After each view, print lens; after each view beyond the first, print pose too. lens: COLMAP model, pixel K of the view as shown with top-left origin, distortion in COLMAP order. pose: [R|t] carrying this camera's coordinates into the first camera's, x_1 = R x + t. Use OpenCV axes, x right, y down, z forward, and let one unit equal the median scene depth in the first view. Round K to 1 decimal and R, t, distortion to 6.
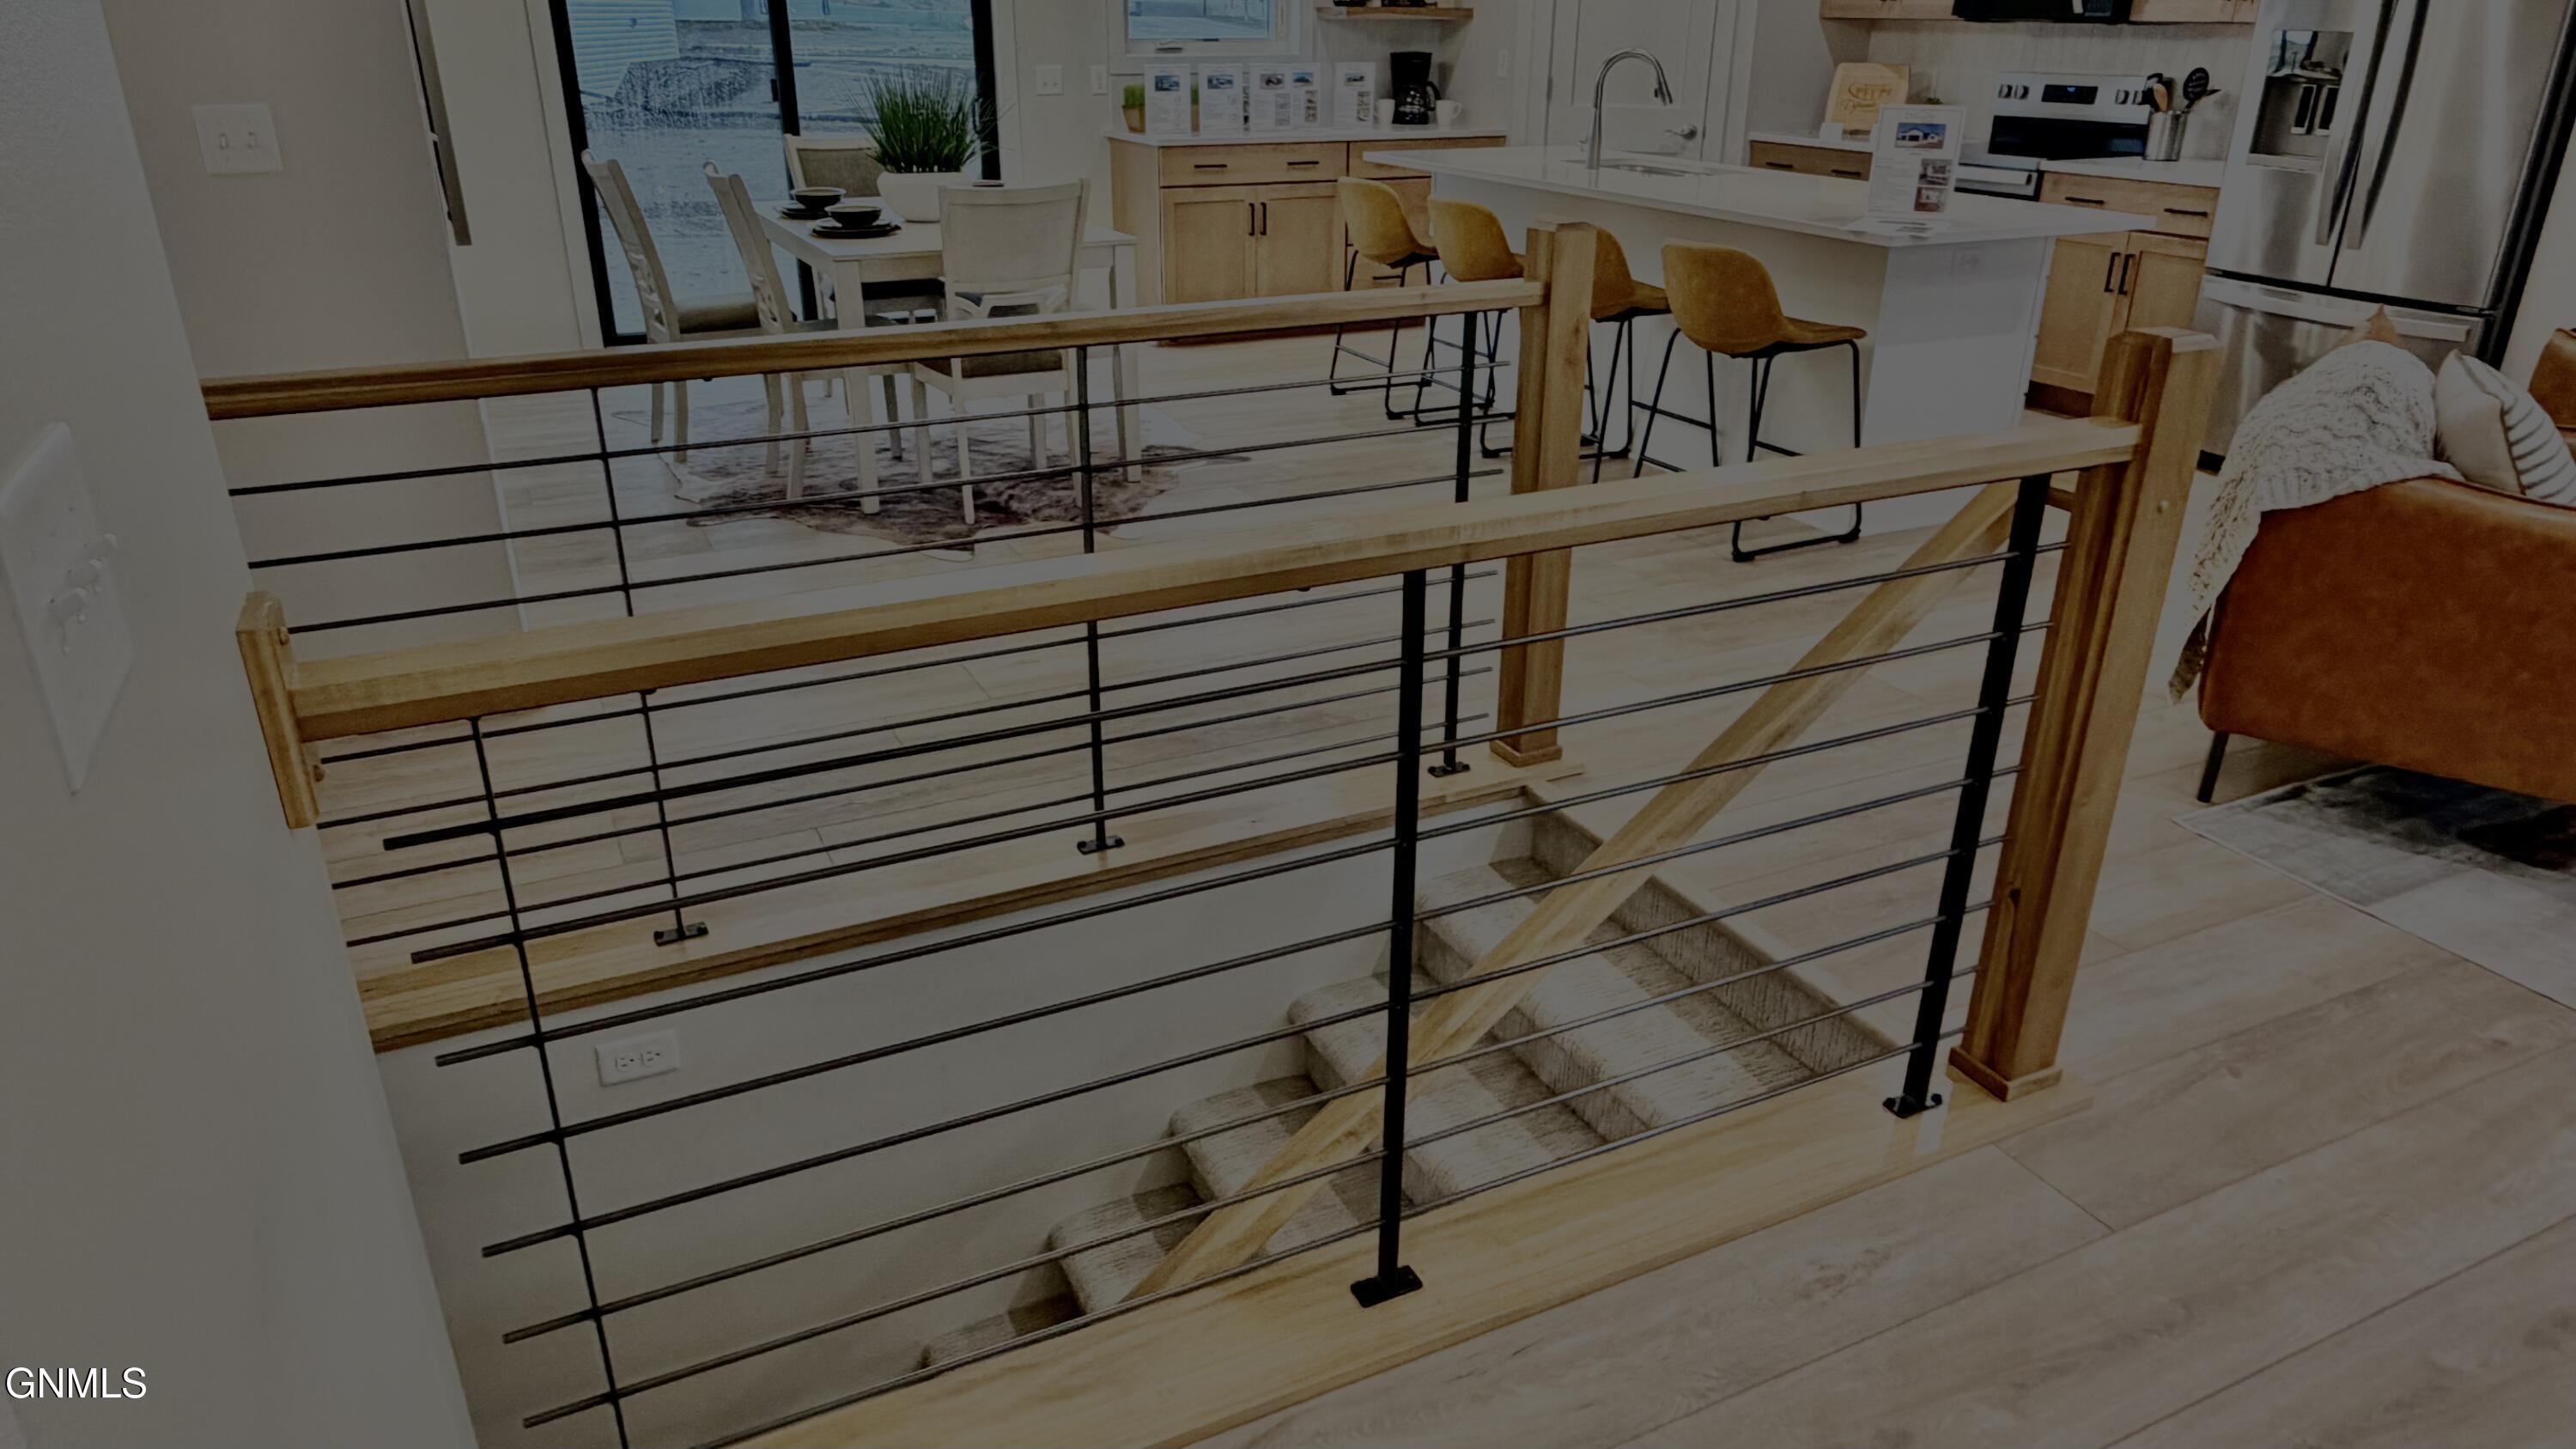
lens RADIAL K [[1650.9, 0, 1275.4], [0, 1650.9, 727.0], [0, 0, 1]] dist [-0.000680, 0.003036]
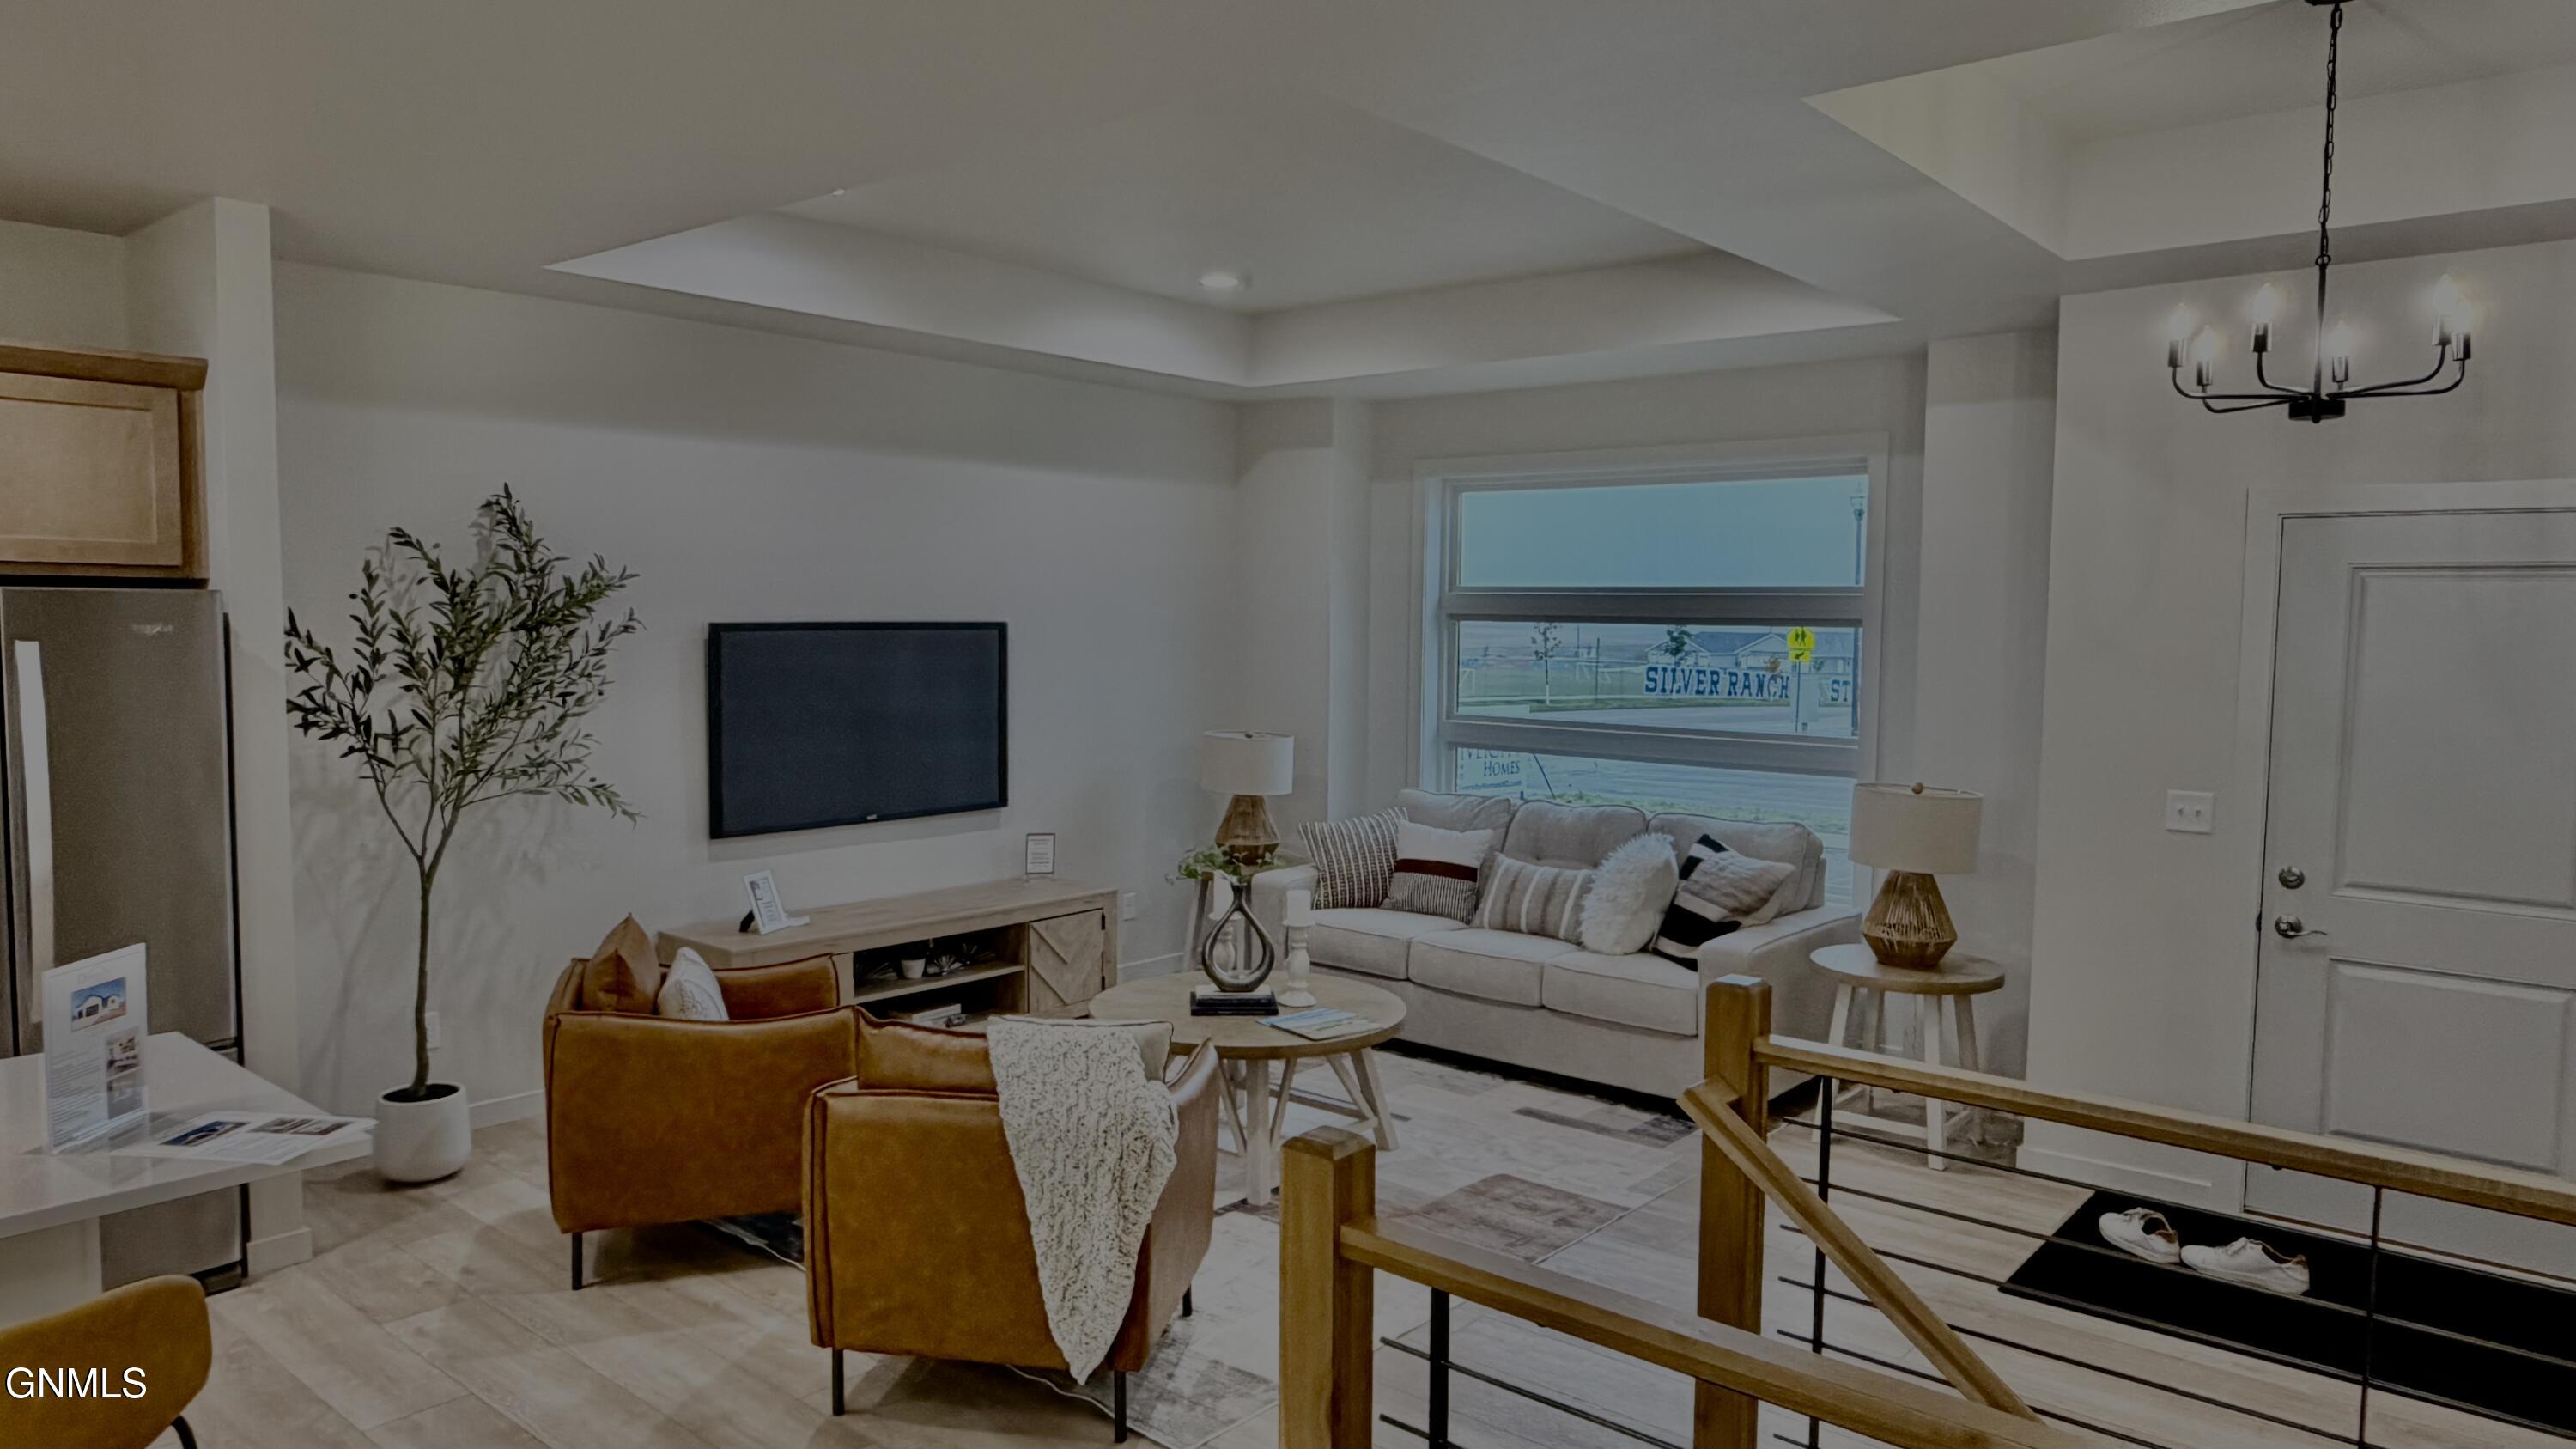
lens RADIAL K [[1650.9, 0, 1287.4], [0, 1650.9, 725.8], [0, 0, 1]] dist [-0.000680, 0.003036]
pose [[-0.399729, -0.072926, 0.913728, -0.279434], [0.356759, 0.905854, 0.228369, -0.381646], [-0.844358, 0.417266, -0.336079, 0.703620]]
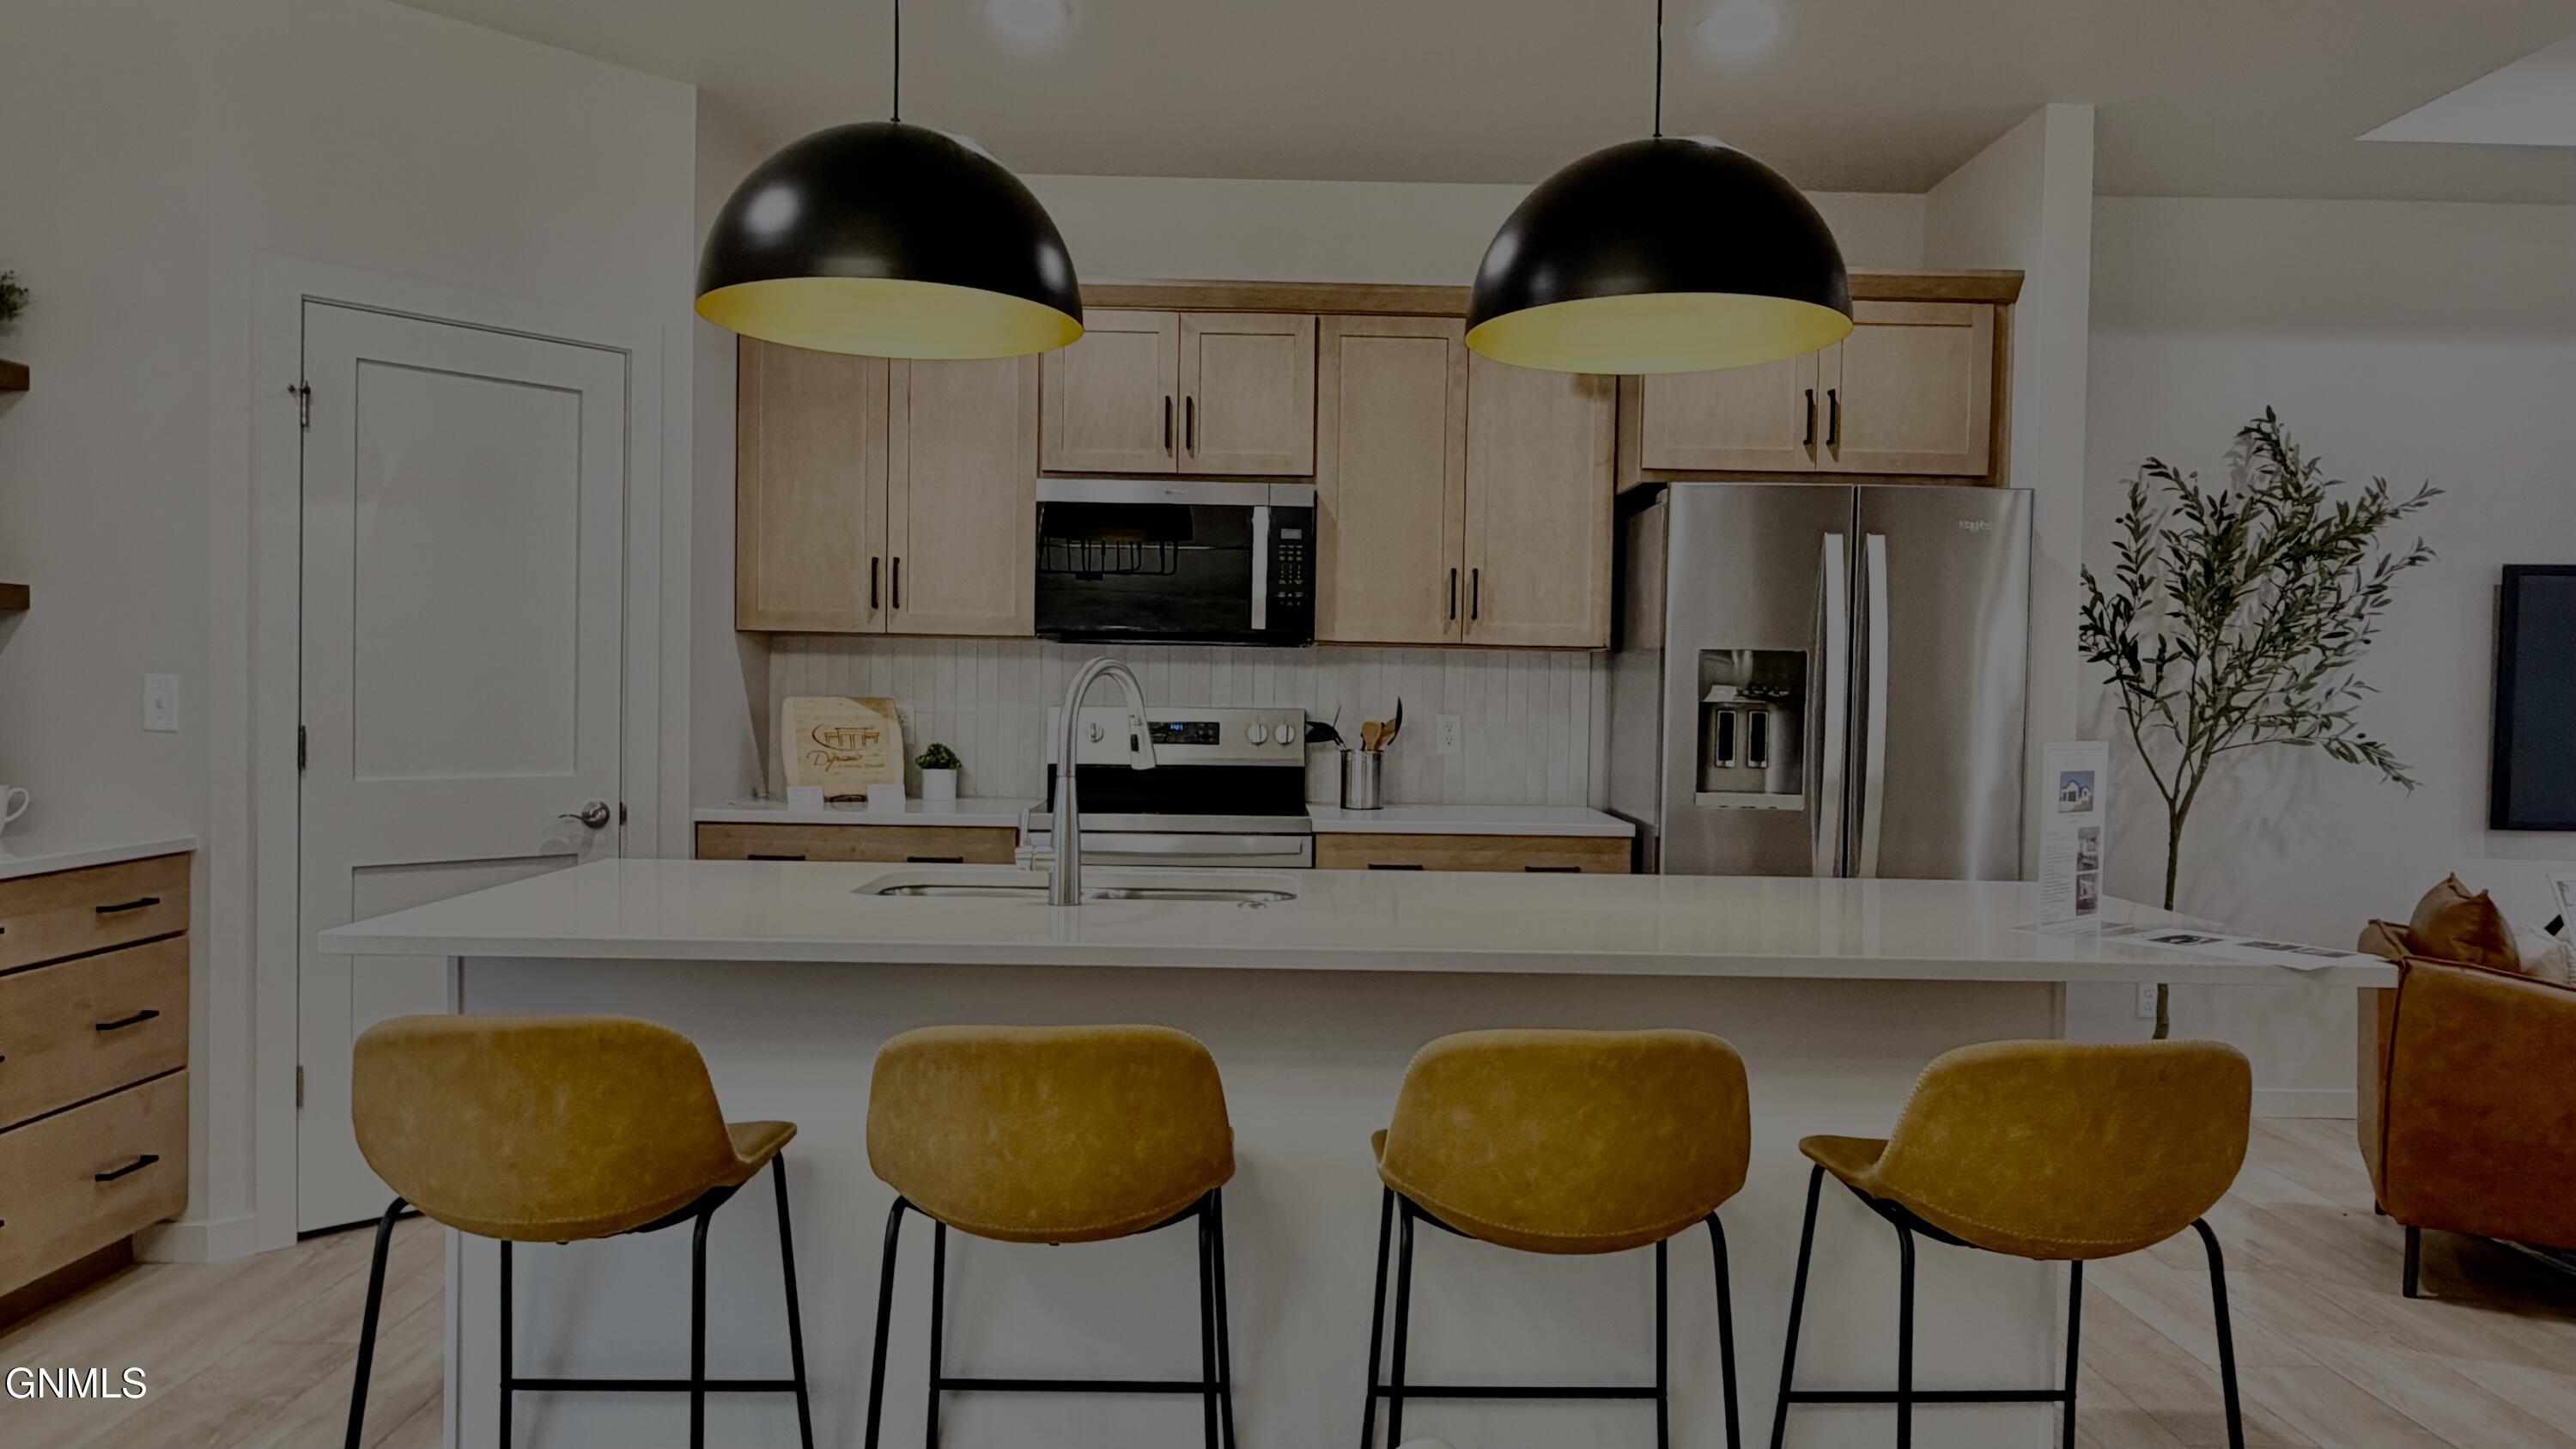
lens RADIAL K [[1650.9, 0, 1274.3], [0, 1650.9, 732.2], [0, 0, 1]] dist [-0.000680, 0.003036]
pose [[0.427179, -0.020172, 0.903942, -0.217491], [0.347415, 0.926666, -0.143500, -0.346100], [-0.834758, 0.375343, 0.402860, 0.877936]]
